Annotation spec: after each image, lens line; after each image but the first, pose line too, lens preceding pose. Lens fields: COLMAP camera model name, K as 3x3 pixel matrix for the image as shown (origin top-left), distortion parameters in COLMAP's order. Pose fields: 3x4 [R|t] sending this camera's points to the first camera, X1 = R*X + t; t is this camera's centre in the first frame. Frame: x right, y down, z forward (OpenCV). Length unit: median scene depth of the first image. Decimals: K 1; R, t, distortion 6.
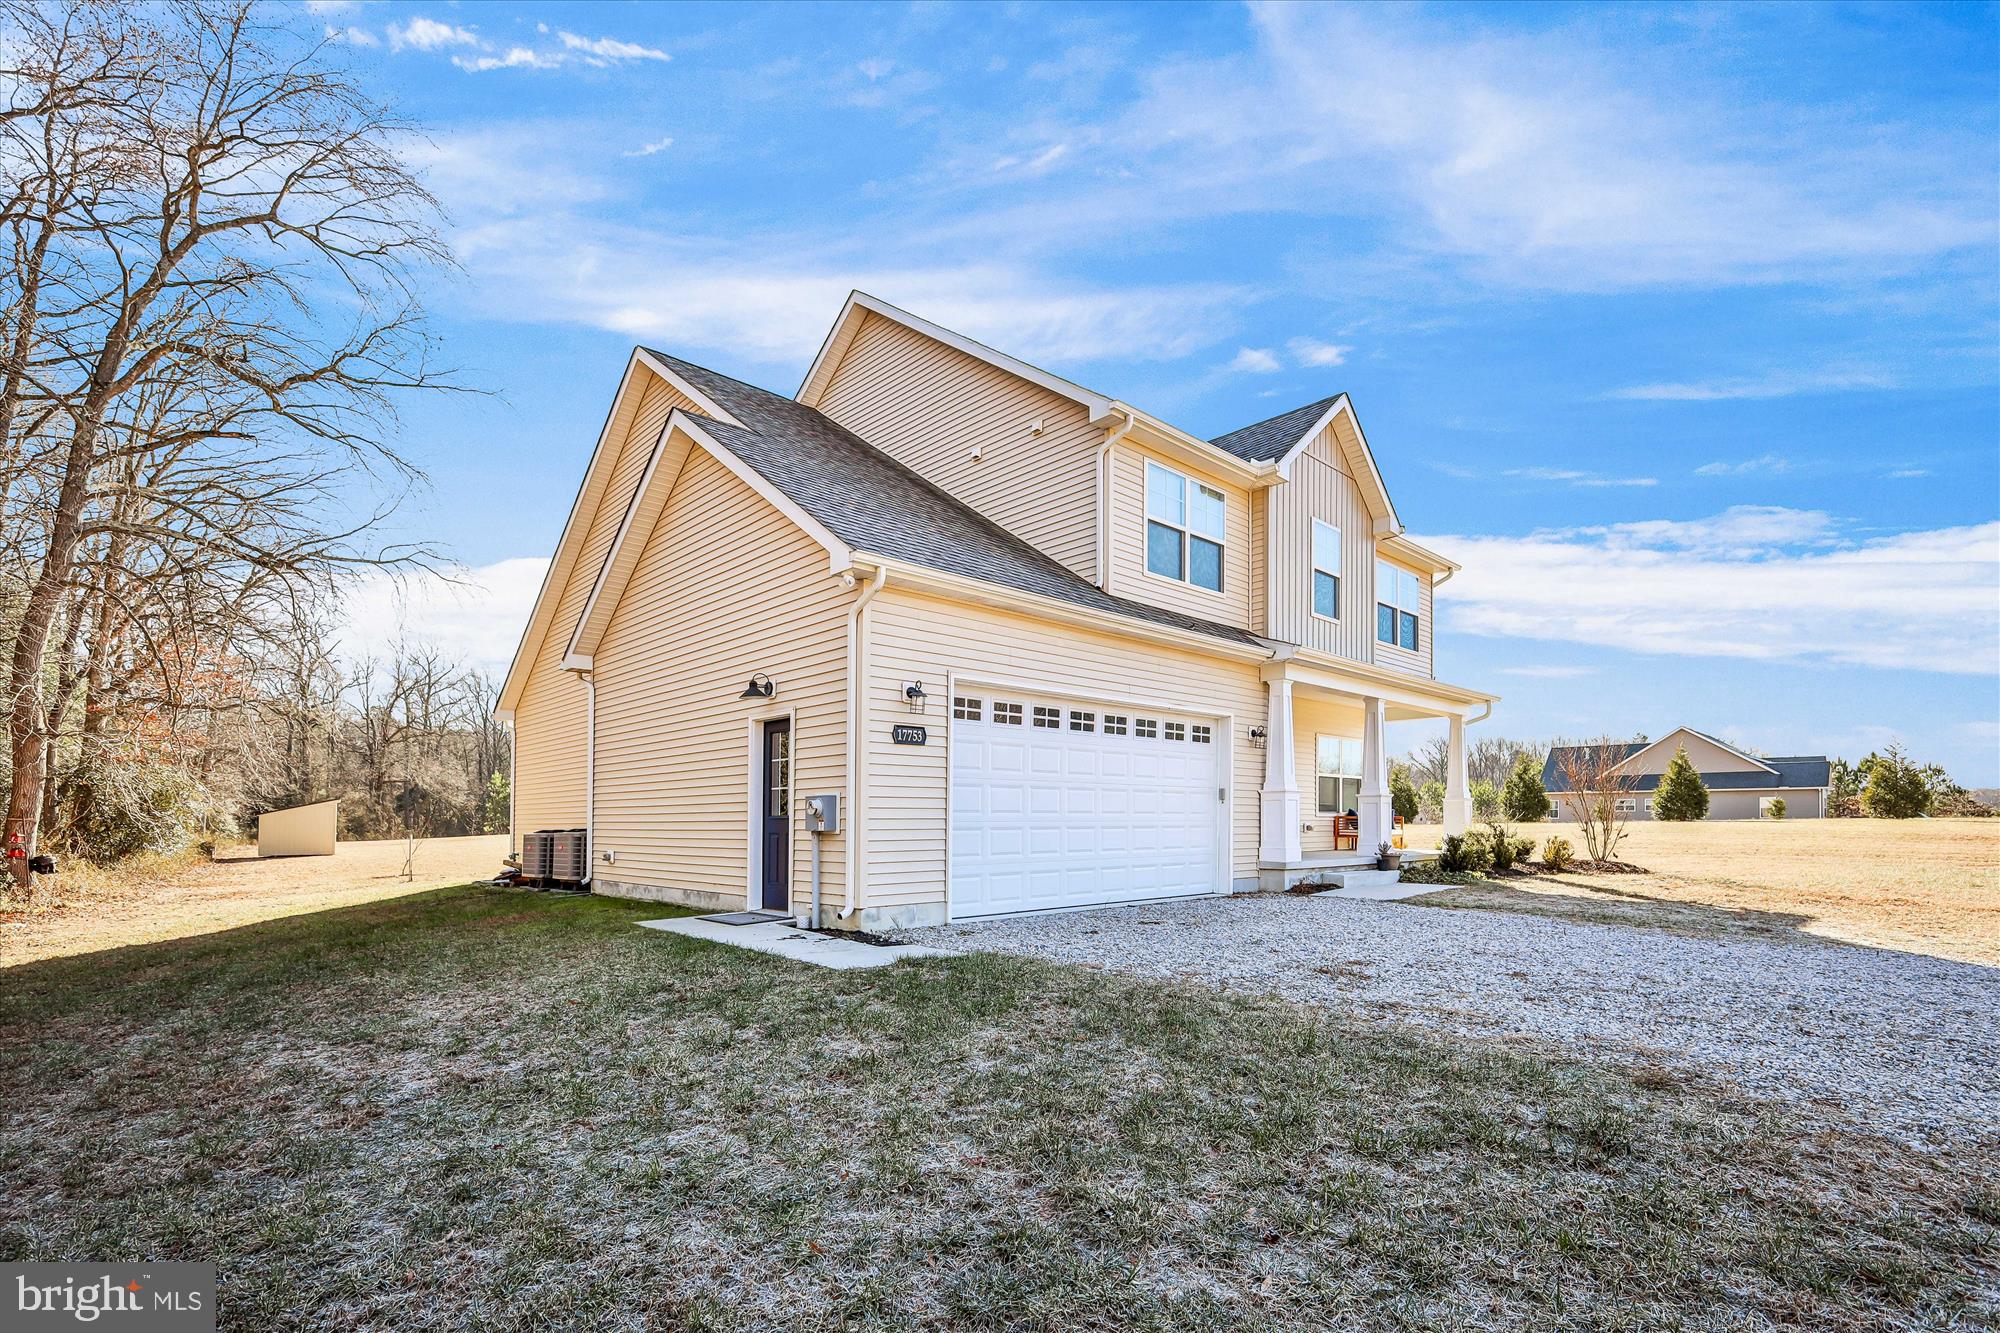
lens RADIAL K [[880.7, 0, 1004.4], [0, 880.7, 671.9], [0, 0, 1]] dist [0.009875, -0.000385]
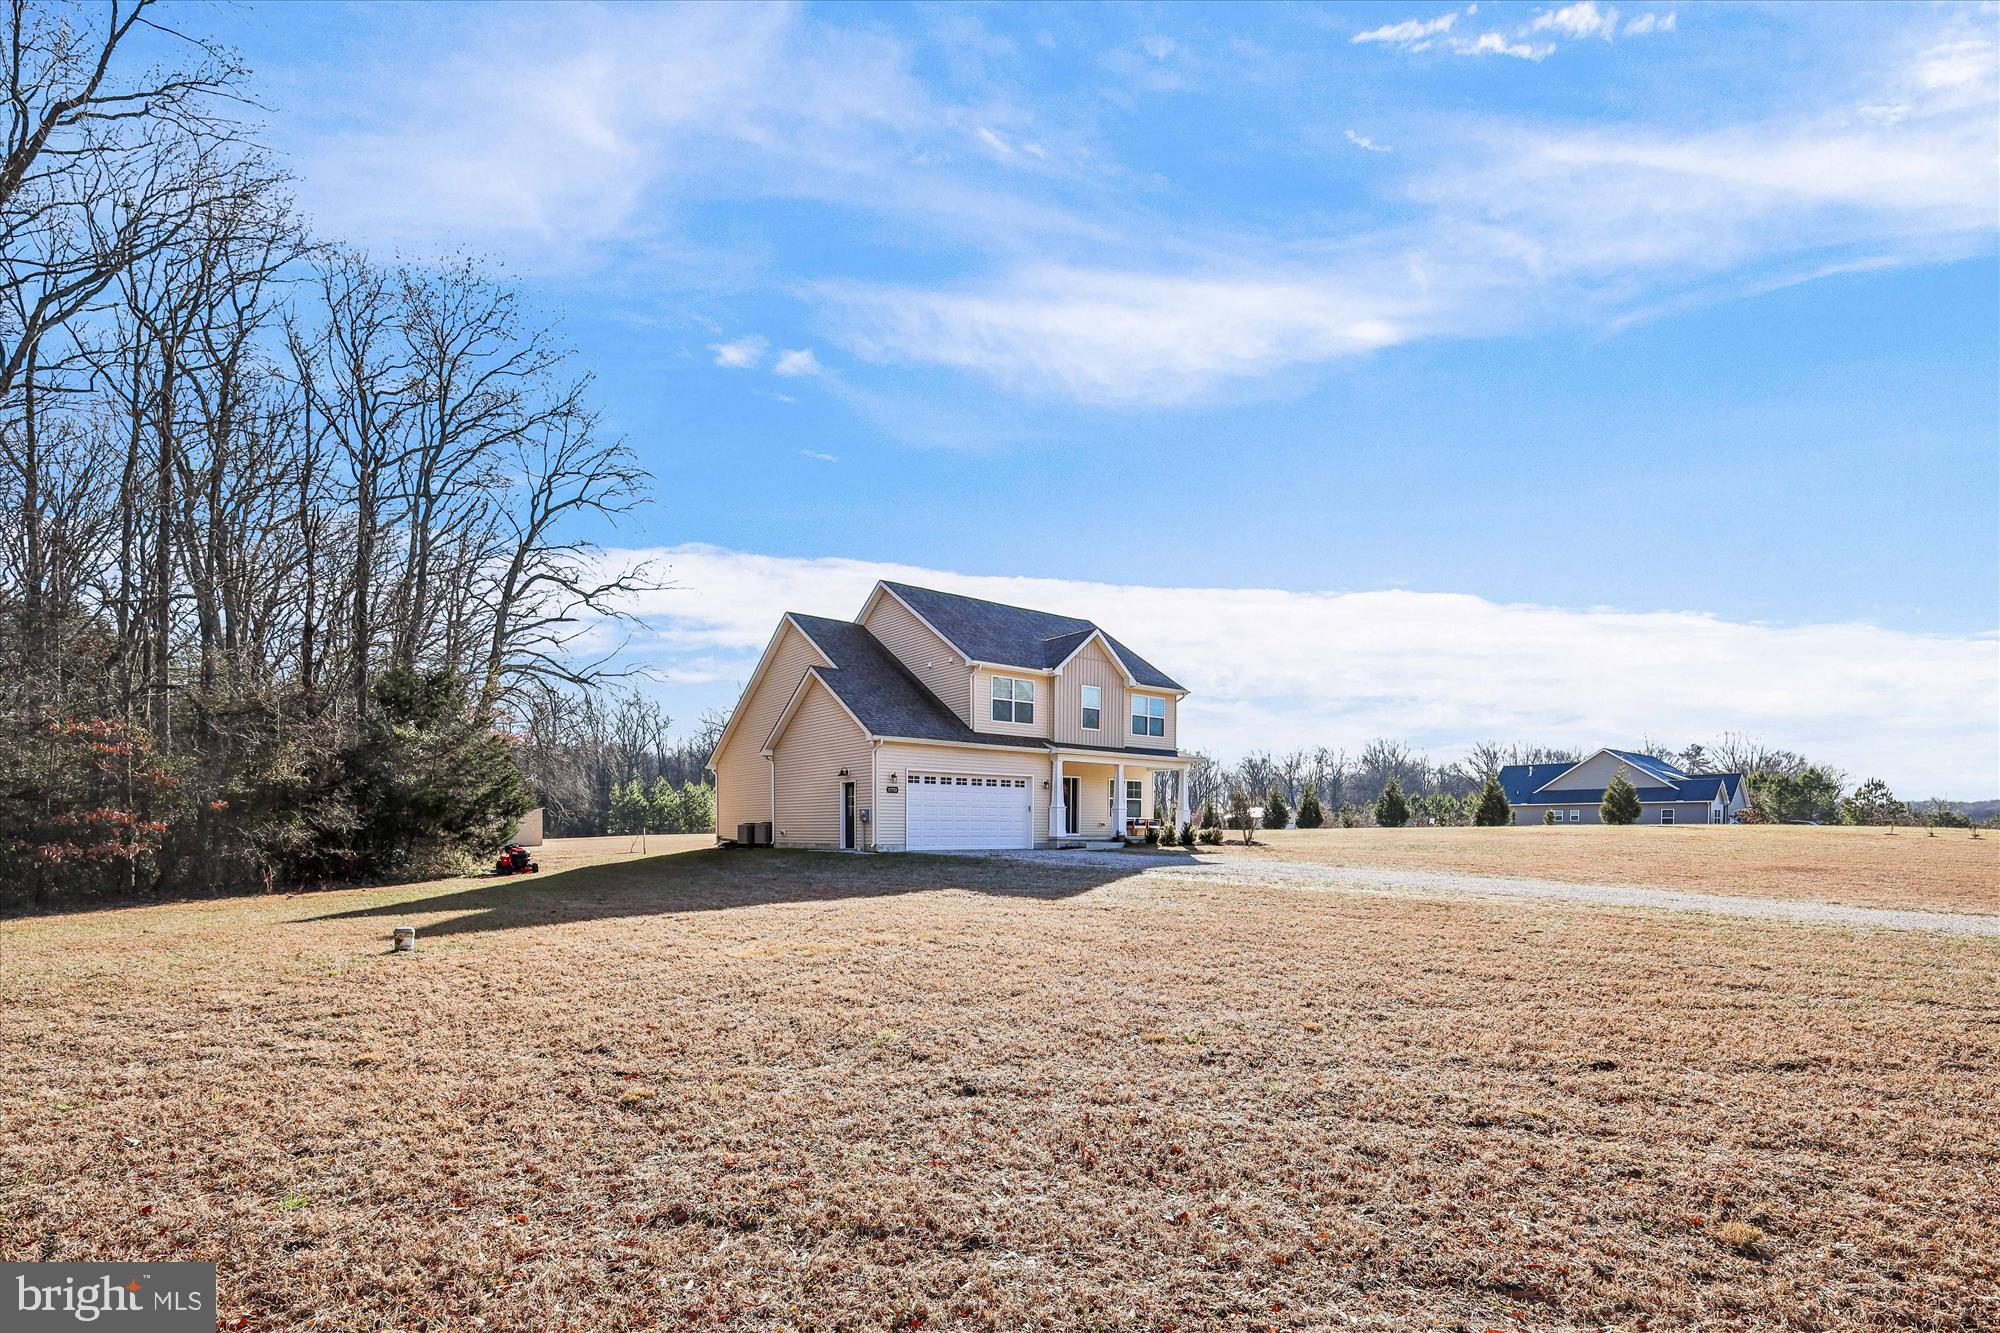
lens RADIAL K [[880.7, 0, 1004.4], [0, 880.7, 671.9], [0, 0, 1]] dist [0.009875, -0.000385]
pose [[0.997990, -0.007324, -0.062942, 0.325153], [0.006668, 0.999921, -0.010626, -0.206712], [0.063015, 0.010185, 0.997961, -1.393453]]
